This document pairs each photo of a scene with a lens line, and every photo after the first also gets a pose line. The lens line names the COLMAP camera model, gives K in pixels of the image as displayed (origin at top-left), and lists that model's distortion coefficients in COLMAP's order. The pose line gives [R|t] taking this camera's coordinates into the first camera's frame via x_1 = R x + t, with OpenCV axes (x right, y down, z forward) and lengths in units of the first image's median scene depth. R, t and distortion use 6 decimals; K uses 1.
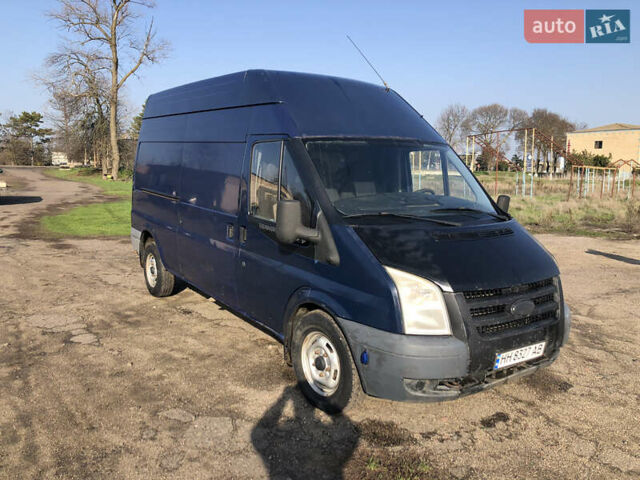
lens RADIAL K [[538.4, 0, 320.0], [0, 538.4, 240.0], [0, 0, 1]] dist [0.009090, -0.002306]
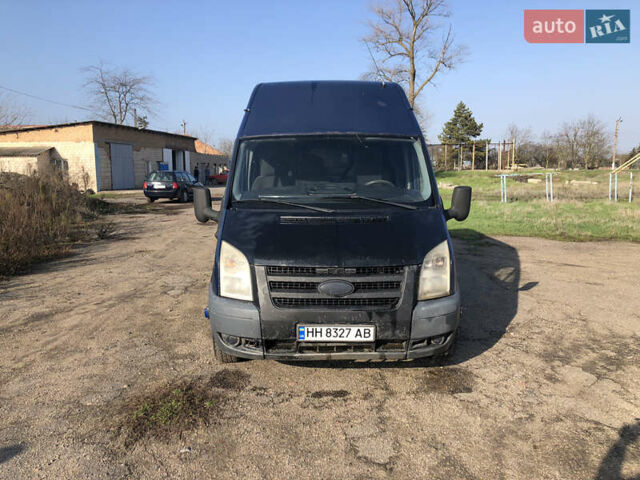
lens RADIAL K [[538.4, 0, 320.0], [0, 538.4, 240.0], [0, 0, 1]] dist [0.009090, -0.002306]
pose [[0.813319, 0.049446, -0.579713, 0.120749], [-0.052423, 0.998557, 0.011624, 0.002561], [0.579452, 0.020936, 0.814737, 0.015446]]
